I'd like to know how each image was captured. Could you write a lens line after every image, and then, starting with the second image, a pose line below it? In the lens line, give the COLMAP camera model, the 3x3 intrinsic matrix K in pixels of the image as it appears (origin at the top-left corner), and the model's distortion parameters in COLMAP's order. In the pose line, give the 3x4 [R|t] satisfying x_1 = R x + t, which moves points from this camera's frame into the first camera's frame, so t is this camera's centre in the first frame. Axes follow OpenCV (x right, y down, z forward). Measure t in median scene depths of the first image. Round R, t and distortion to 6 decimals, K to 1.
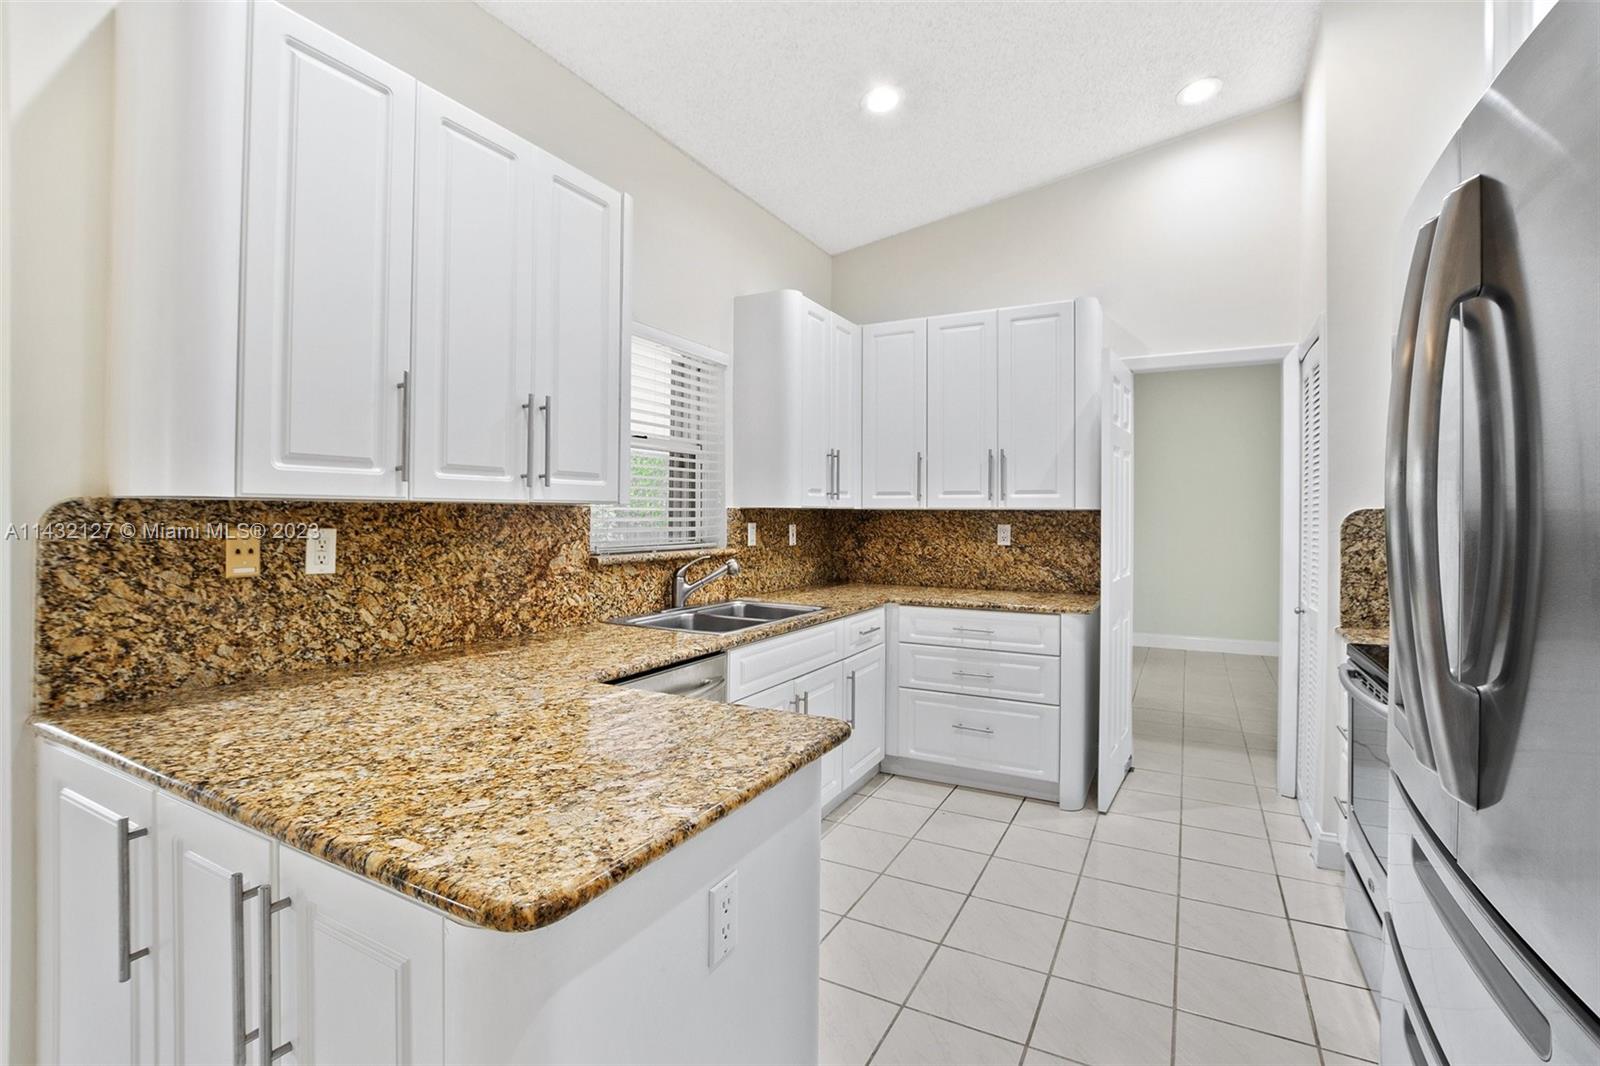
lens RADIAL K [[719.0, 0, 806.1], [0, 719.0, 506.4], [0, 0, 1]] dist [-0.020380, 0.003365]
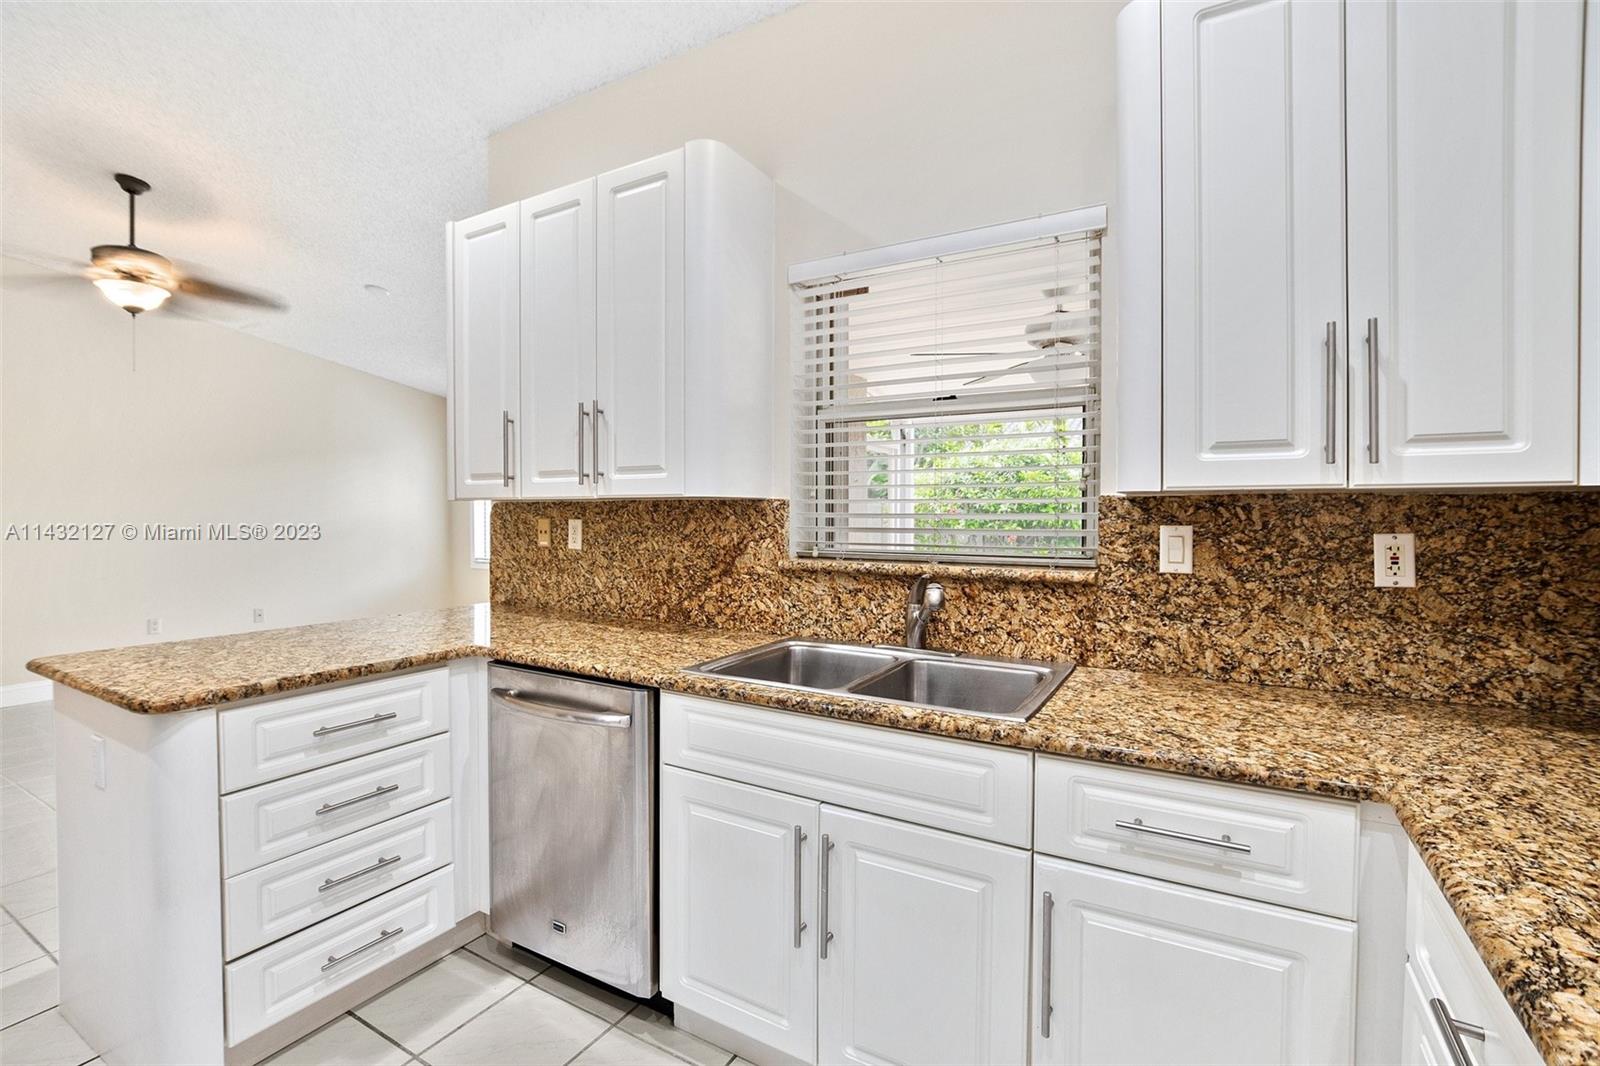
lens RADIAL K [[719.0, 0, 794.9], [0, 719.0, 518.1], [0, 0, 1]] dist [-0.020380, 0.003365]
pose [[-0.028334, 0.007183, -0.999573, 0.535114], [0.010311, 0.999923, 0.006893, 0.015159], [0.999545, -0.010111, -0.028406, 0.985454]]
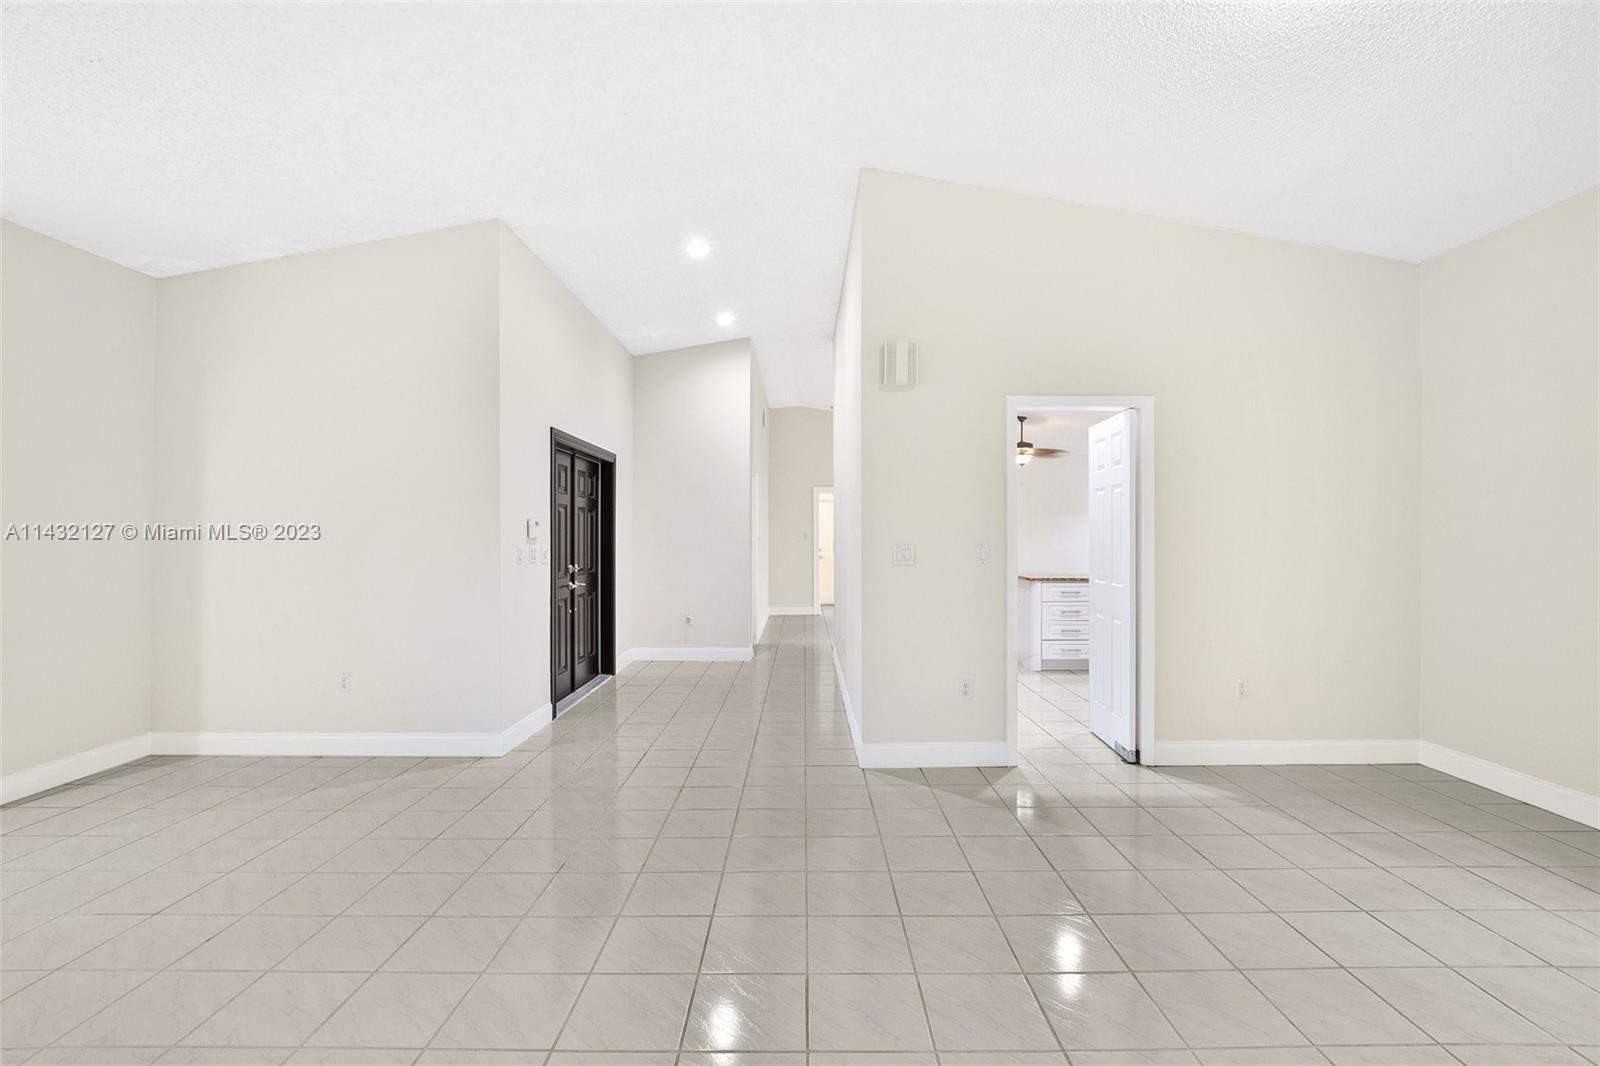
lens RADIAL K [[719.0, 0, 811.5], [0, 719.0, 531.8], [0, 0, 1]] dist [-0.020380, 0.003365]
pose [[-0.870881, -0.005246, -0.491466, 1.971874], [0.005983, 0.999756, -0.021274, 0.042756], [0.491458, -0.021468, -0.870637, 2.357089]]
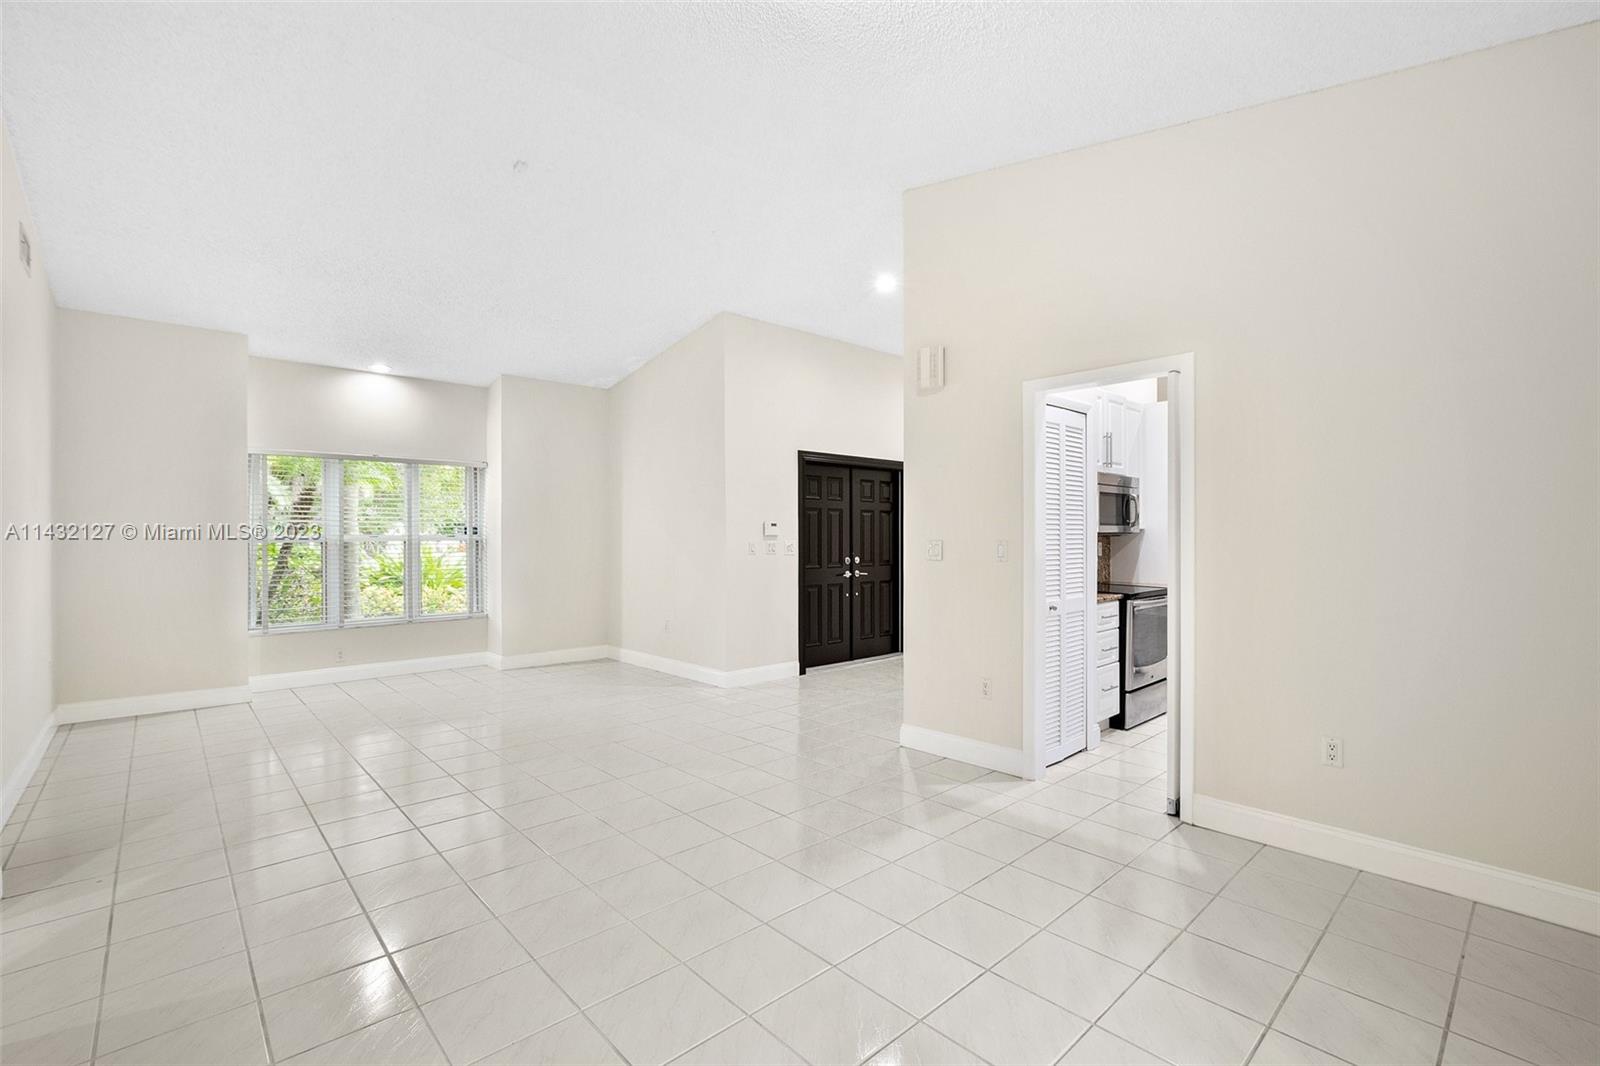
lens RADIAL K [[719.0, 0, 798.6], [0, 719.0, 535.2], [0, 0, 1]] dist [-0.020380, 0.003365]
pose [[-0.947881, 0.001611, 0.318620, 0.853494], [-0.003410, 0.999879, -0.015202, 0.050752], [-0.318606, -0.015496, -0.947761, 2.717356]]
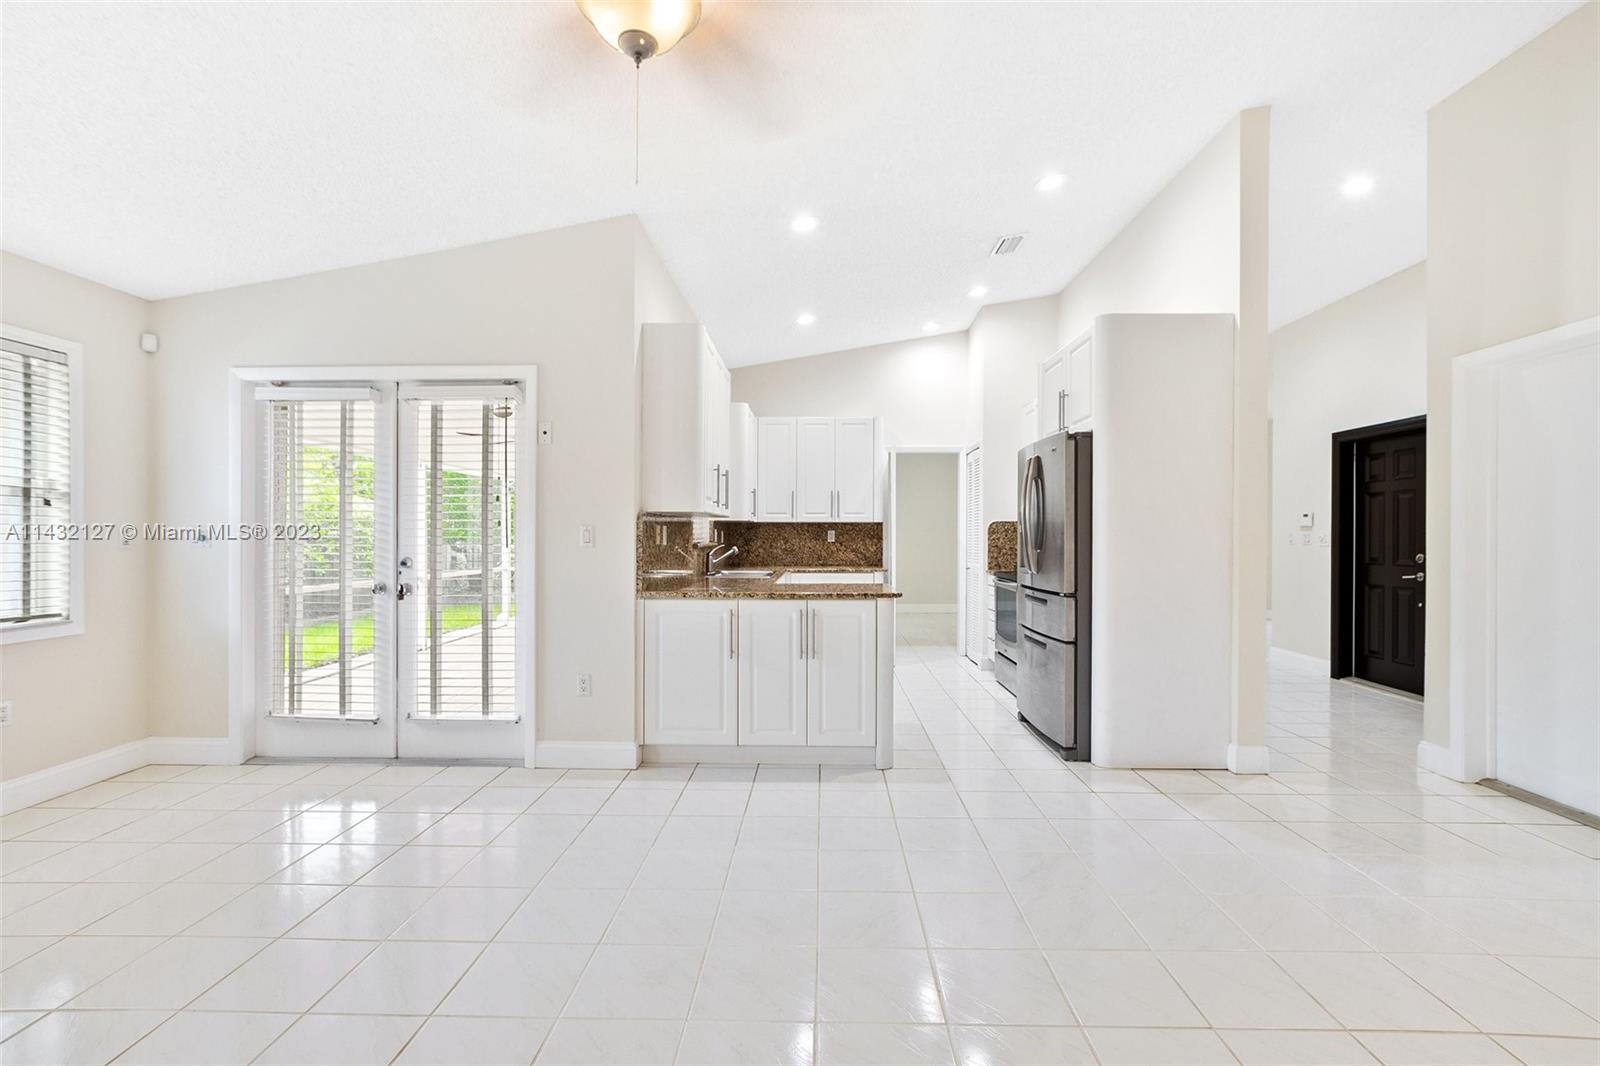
lens RADIAL K [[719.0, 0, 806.4], [0, 719.0, 541.3], [0, 0, 1]] dist [-0.020380, 0.003365]
pose [[0.887603, -0.007061, 0.460555, -0.889531], [-0.002535, 0.999792, 0.020214, 0.021548], [-0.460602, -0.019109, 0.887401, -0.865426]]
